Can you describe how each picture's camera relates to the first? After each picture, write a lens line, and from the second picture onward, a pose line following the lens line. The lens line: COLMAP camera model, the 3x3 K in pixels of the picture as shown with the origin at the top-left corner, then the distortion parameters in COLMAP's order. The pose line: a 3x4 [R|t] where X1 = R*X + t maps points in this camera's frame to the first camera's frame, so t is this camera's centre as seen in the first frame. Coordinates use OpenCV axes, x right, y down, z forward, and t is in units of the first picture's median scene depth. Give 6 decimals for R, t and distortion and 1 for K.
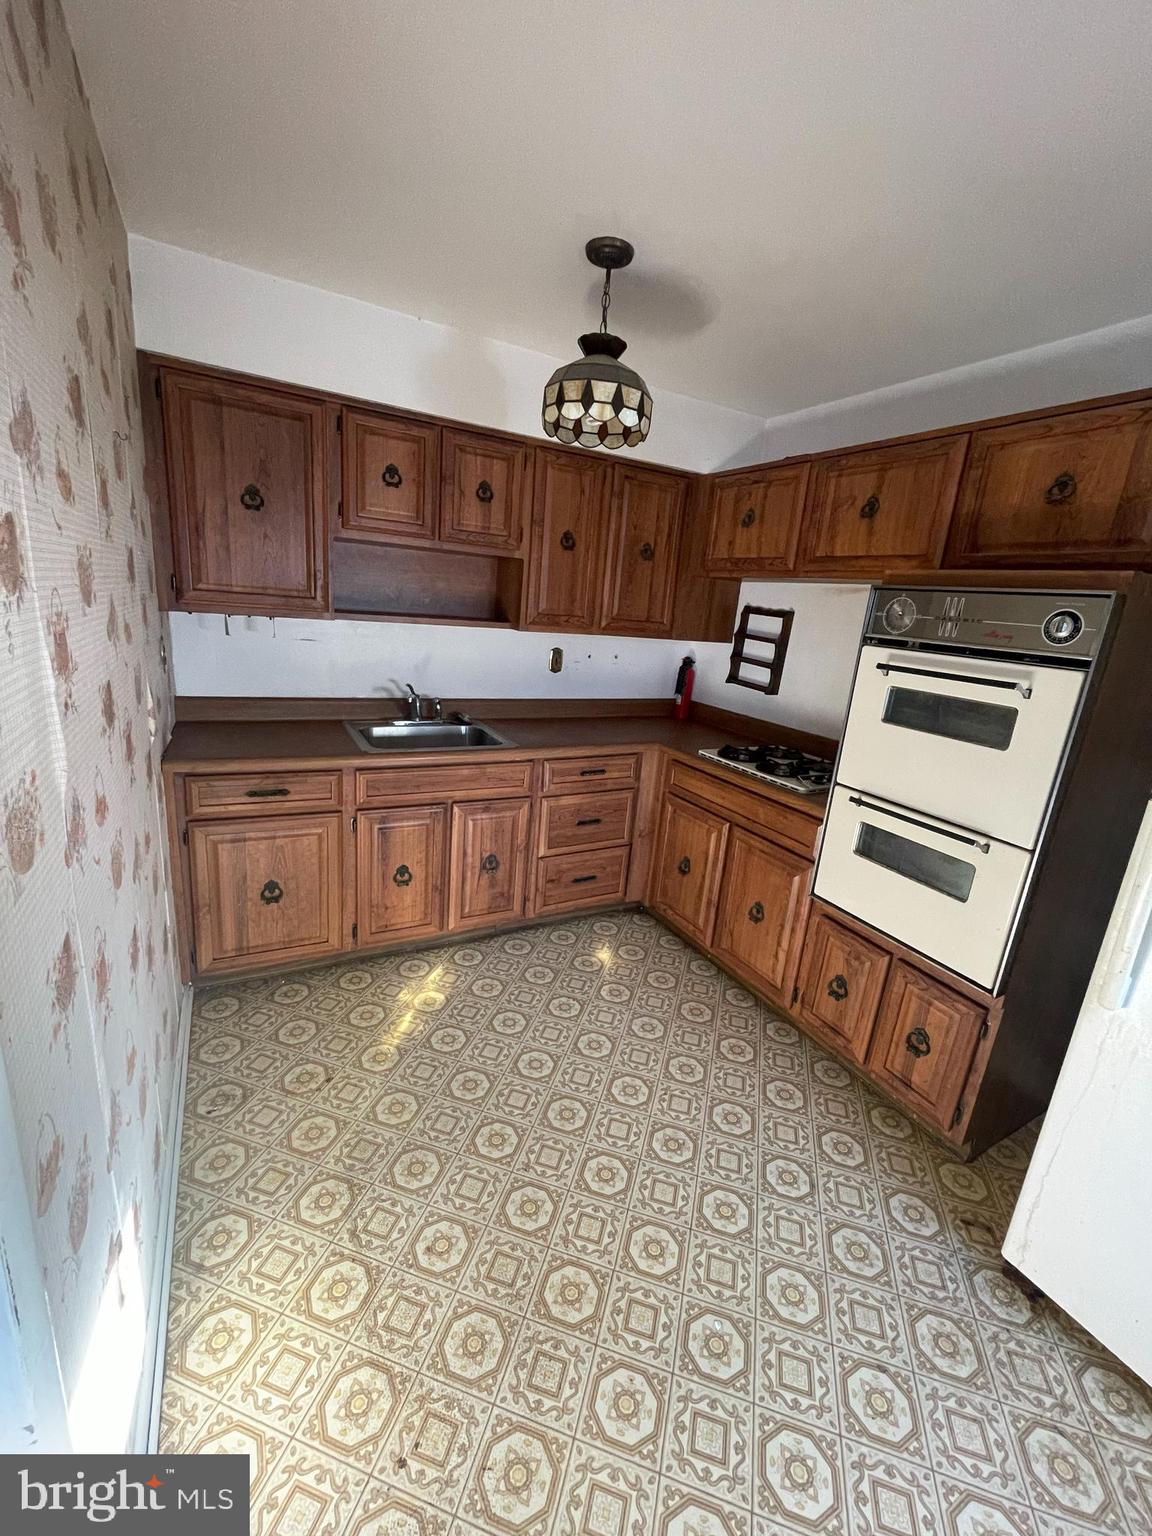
lens RADIAL K [[622.4, 0, 572.5], [0, 622.4, 767.8], [0, 0, 1]] dist [0.003351, -0.001148]
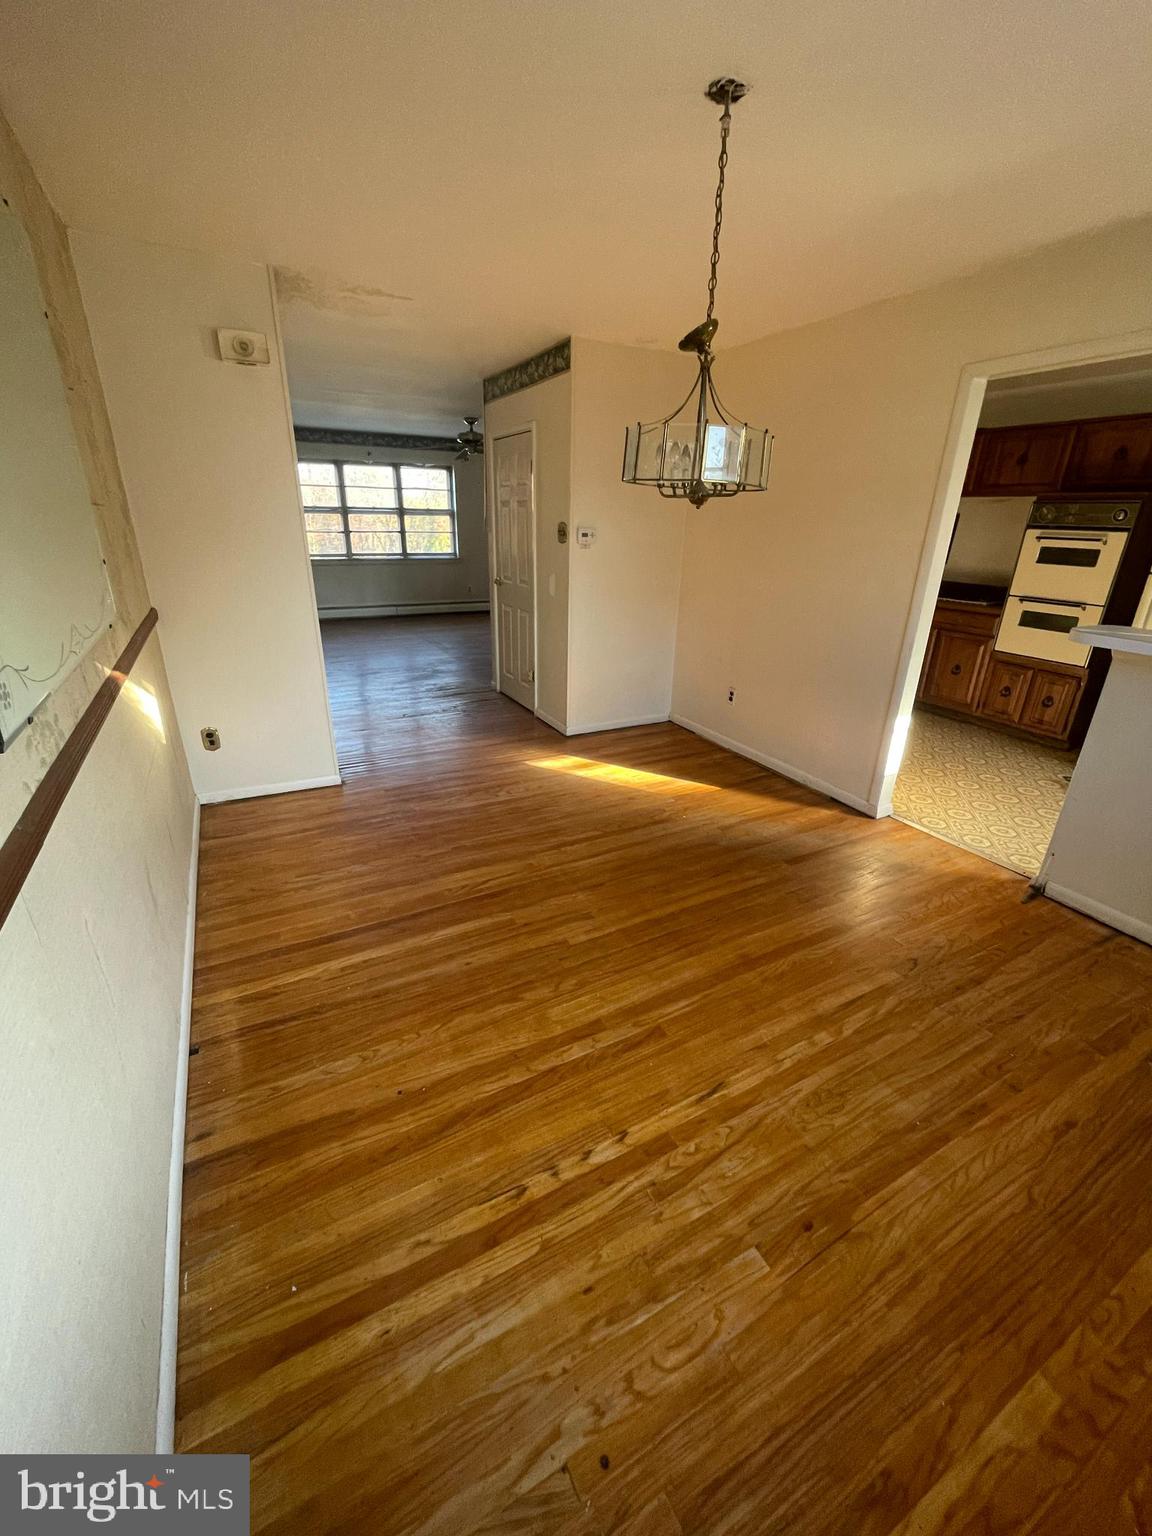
lens RADIAL K [[622.4, 0, 573.5], [0, 622.4, 767.1], [0, 0, 1]] dist [0.003351, -0.001148]
pose [[0.997986, -0.055503, -0.030725, -1.139649], [0.058808, 0.991048, 0.119859, 0.286921], [0.023798, -0.121424, 0.992315, -1.367400]]
